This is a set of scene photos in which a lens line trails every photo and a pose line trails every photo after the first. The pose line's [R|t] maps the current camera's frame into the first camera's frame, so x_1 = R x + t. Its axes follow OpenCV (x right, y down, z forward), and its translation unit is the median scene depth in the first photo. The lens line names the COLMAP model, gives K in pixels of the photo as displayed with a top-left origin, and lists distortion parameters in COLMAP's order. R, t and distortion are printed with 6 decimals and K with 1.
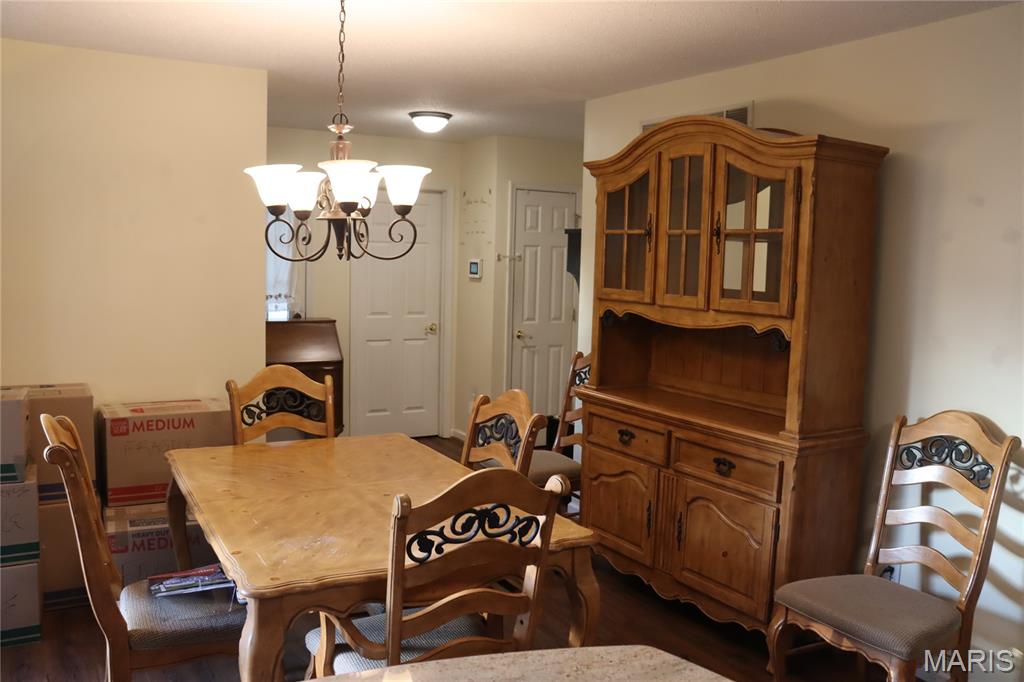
lens RADIAL K [[860.1, 0, 512.7], [0, 860.1, 340.0], [0, 0, 1]] dist [-0.073902, 0.032814]
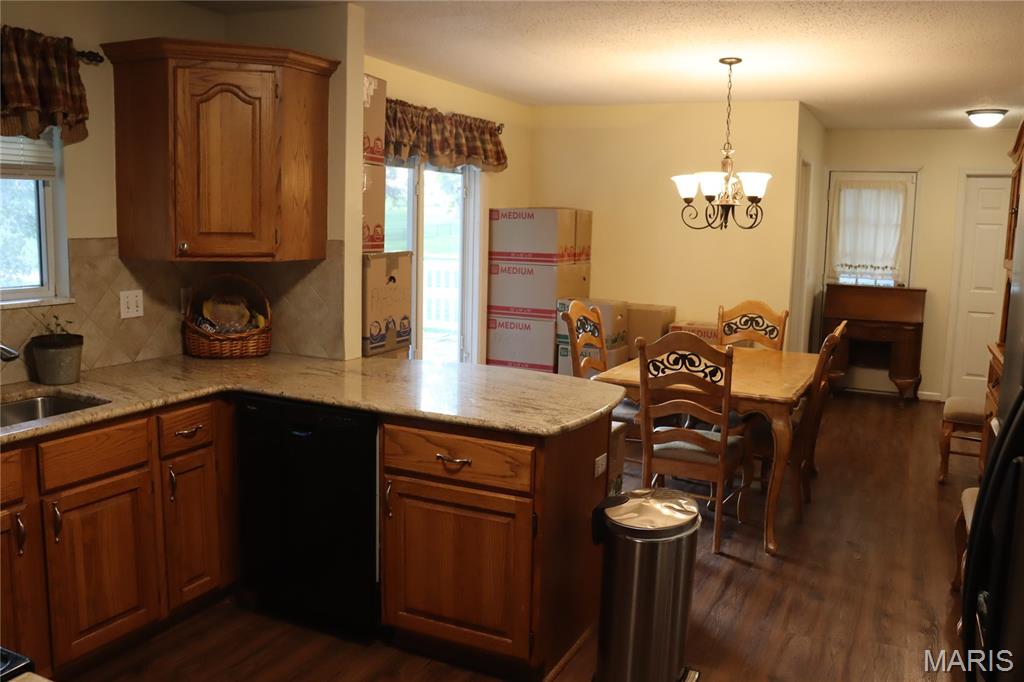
lens RADIAL K [[860.1, 0, 511.9], [0, 860.1, 340.3], [0, 0, 1]] dist [-0.073902, 0.032814]
pose [[0.594741, 0.111064, -0.796209, 1.212365], [-0.096067, 0.993133, 0.066775, 0.069175], [0.798157, 0.036776, 0.601326, -0.456110]]
